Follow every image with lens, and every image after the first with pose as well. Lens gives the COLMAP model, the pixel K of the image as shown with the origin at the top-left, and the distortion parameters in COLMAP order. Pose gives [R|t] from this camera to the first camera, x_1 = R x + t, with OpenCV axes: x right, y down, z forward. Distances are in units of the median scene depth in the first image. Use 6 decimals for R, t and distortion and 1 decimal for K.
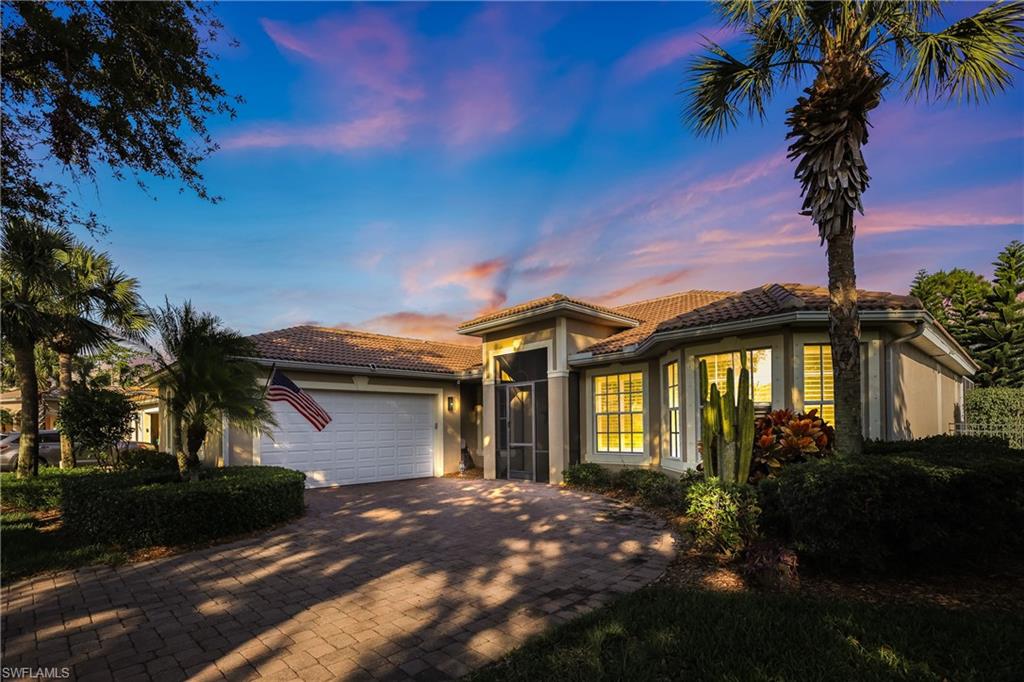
lens RADIAL K [[467.2, 0, 510.4], [0, 467.2, 424.6], [0, 0, 1]] dist [0.001773, -0.000125]
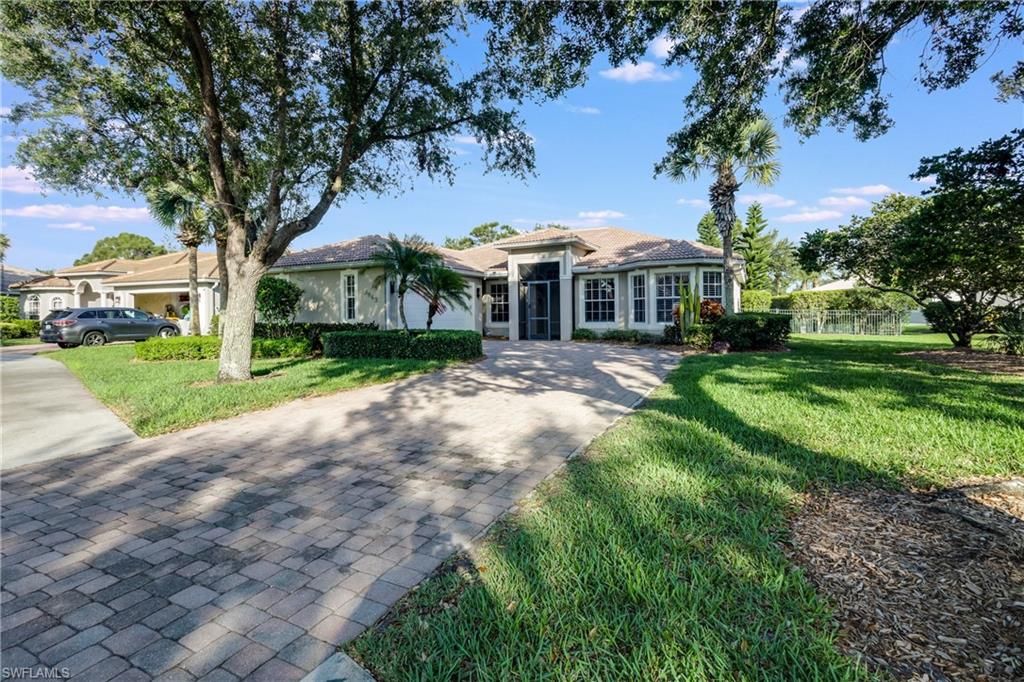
lens RADIAL K [[429.9, 0, 512.6], [0, 429.9, 306.6], [0, 0, 1]] dist [-0.000616, -0.000022]
pose [[0.949631, 0.011686, 0.313154, -0.600025], [-0.008125, 0.999887, -0.012672, 0.023142], [-0.313266, 0.009490, 0.949618, -0.467299]]
